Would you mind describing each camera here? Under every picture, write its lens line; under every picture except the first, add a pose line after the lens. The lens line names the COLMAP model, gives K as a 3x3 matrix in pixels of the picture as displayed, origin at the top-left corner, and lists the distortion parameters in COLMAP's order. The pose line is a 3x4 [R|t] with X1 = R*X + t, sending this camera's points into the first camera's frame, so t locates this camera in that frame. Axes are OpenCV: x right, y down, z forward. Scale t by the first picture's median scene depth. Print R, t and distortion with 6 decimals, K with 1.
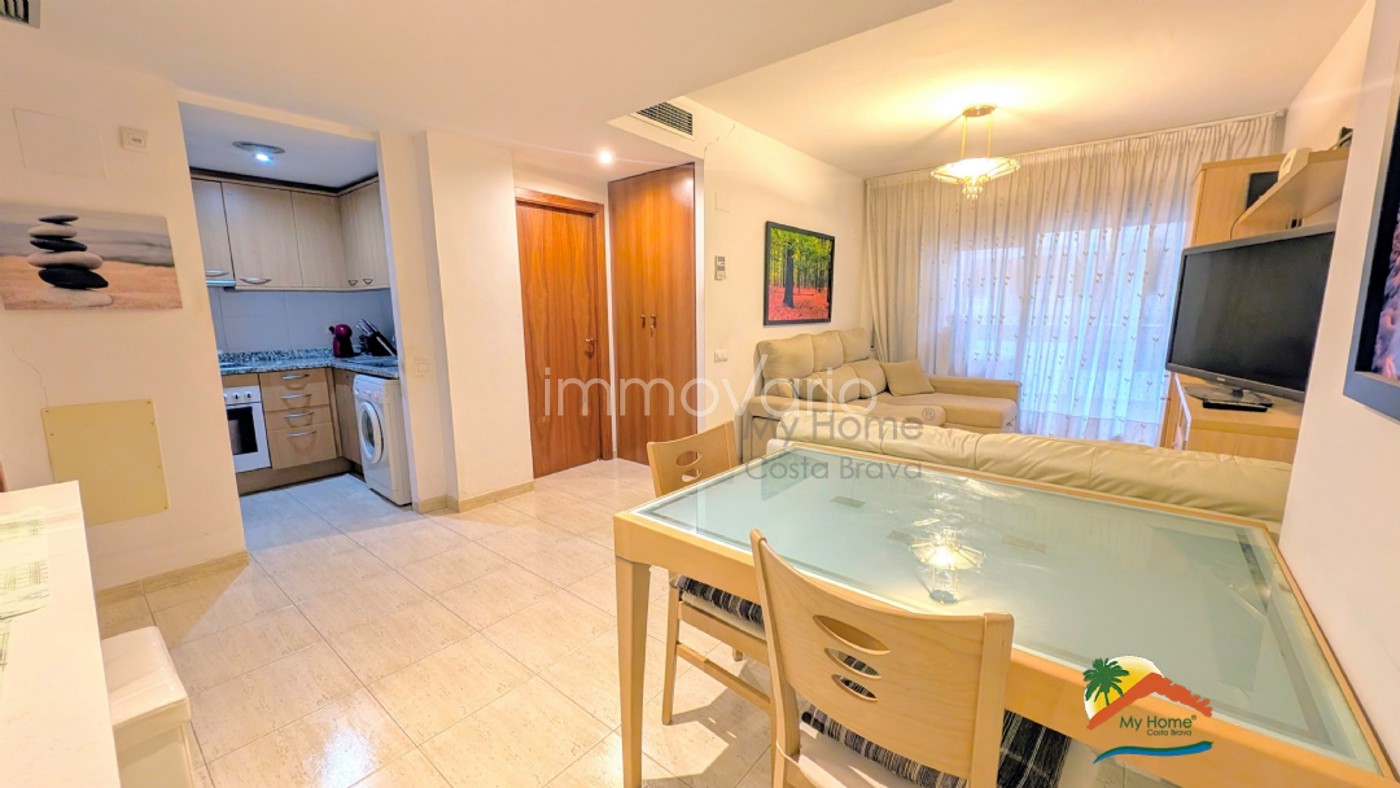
lens RADIAL K [[531.2, 0, 699.8], [0, 531.2, 402.2], [0, 0, 1]] dist [0.001428, 0.000067]
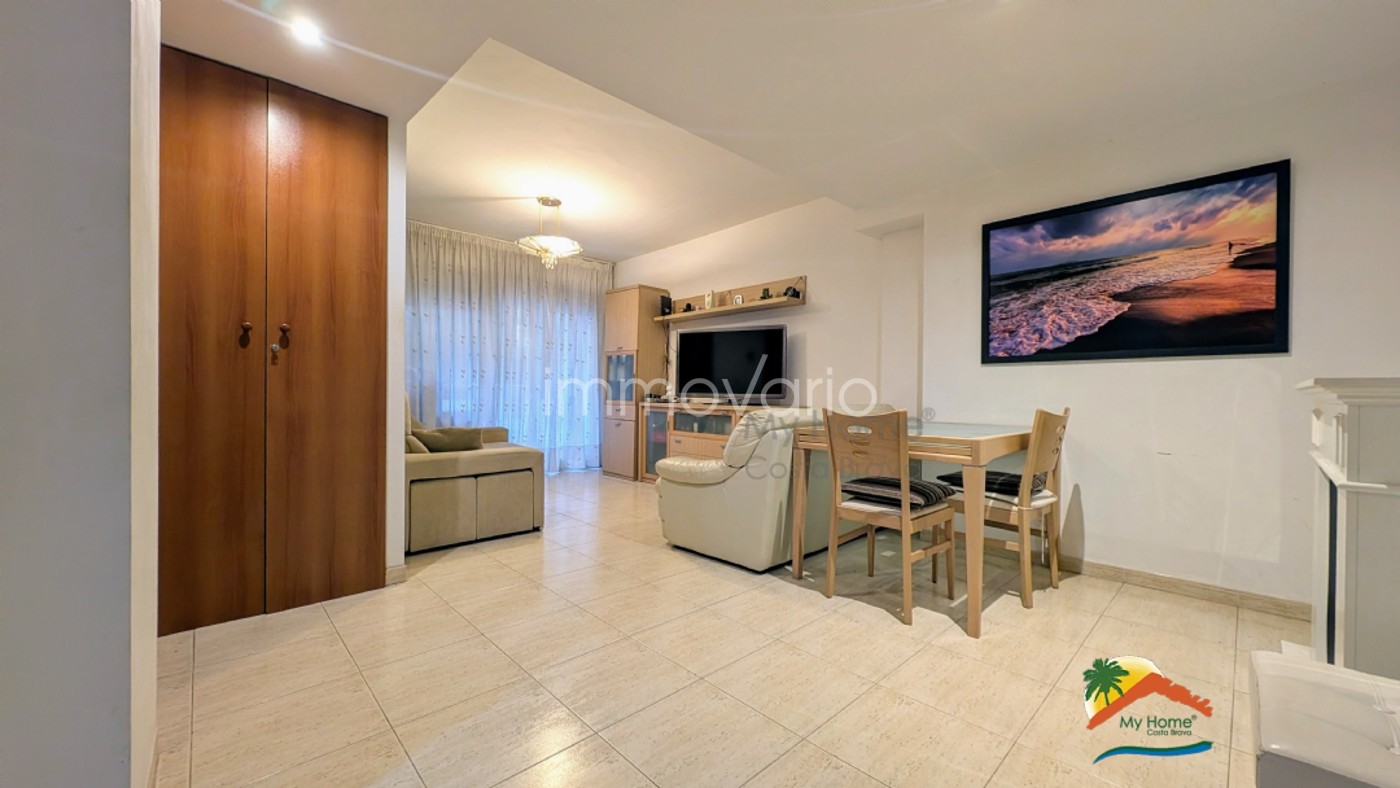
lens RADIAL K [[531.2, 0, 697.9], [0, 531.2, 394.2], [0, 0, 1]] dist [0.001428, 0.000067]
pose [[0.125197, 0.011417, 0.992066, -0.653651], [0.169473, 0.984991, -0.032723, 0.000443], [-0.977550, 0.172226, 0.121383, 0.572112]]
